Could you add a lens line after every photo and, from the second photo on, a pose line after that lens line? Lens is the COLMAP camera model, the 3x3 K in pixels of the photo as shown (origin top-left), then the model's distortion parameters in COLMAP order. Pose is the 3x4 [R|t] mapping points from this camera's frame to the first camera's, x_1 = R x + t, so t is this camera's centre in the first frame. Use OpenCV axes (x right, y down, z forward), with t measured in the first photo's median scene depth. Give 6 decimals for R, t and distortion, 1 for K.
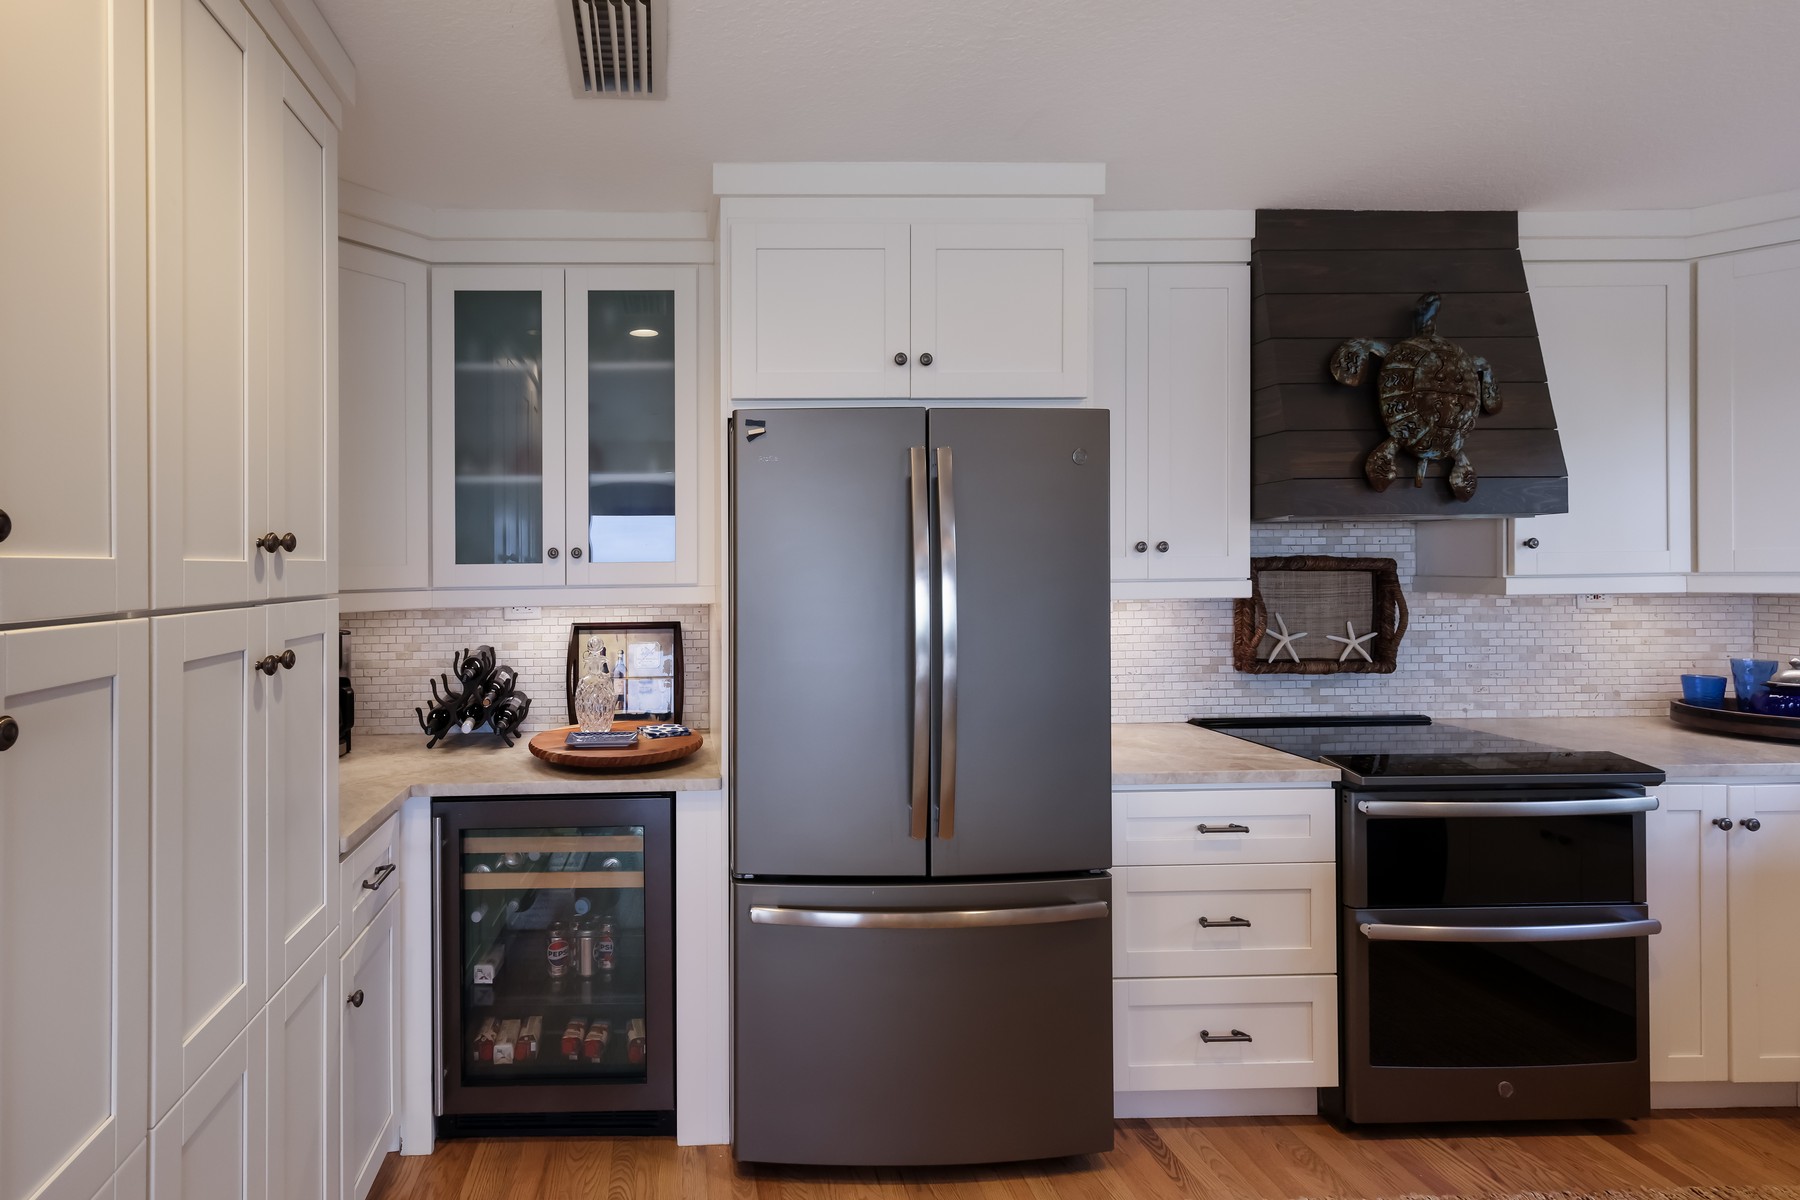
lens RADIAL K [[829.1, 0, 900.4], [0, 829.1, 573.8], [0, 0, 1]] dist [-0.000107, -0.000004]
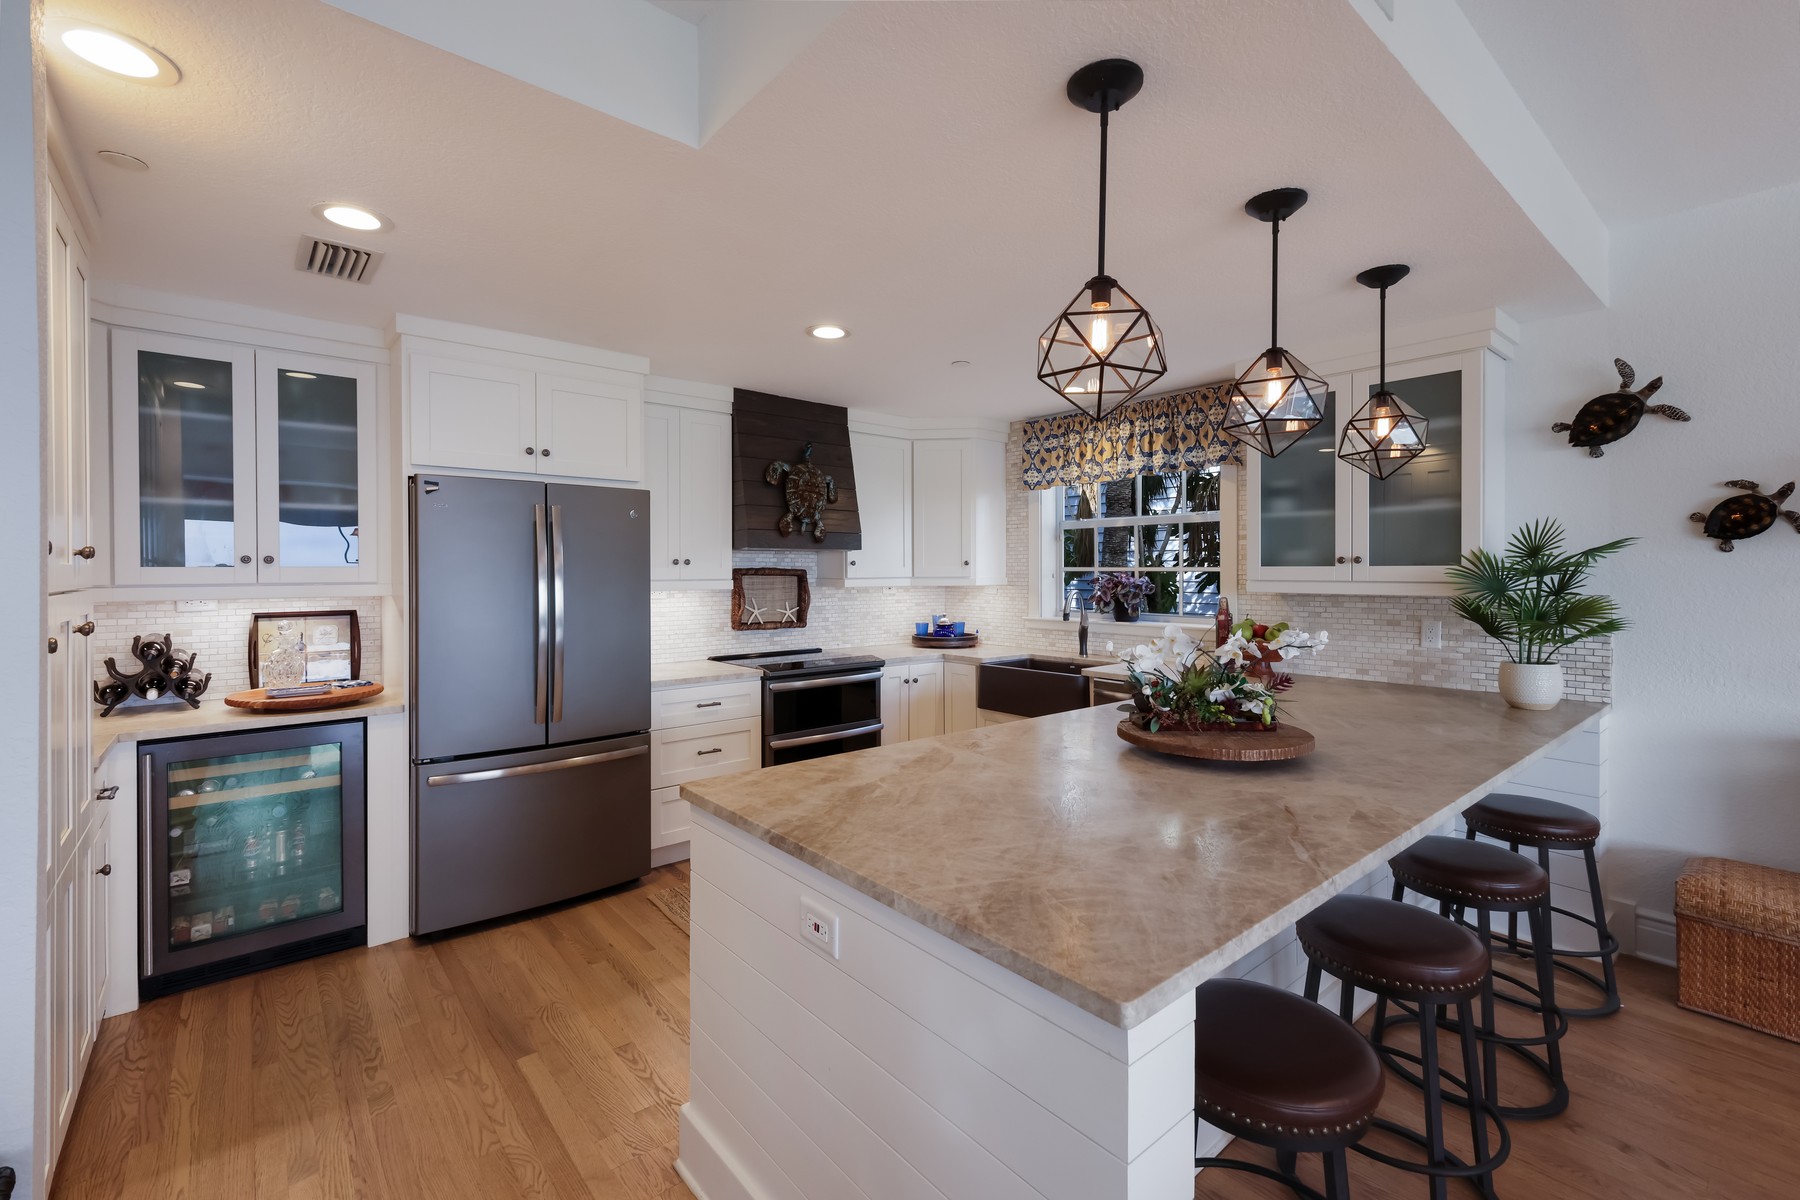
lens RADIAL K [[785.0, 0, 895.6], [0, 785.0, 588.9], [0, 0, 1]] dist [0.017152, -0.000035]
pose [[0.911807, -0.000865, 0.410618, 0.019541], [-0.003256, 0.999951, 0.009337, 0.009290], [-0.410606, -0.009851, 0.911760, -0.771382]]
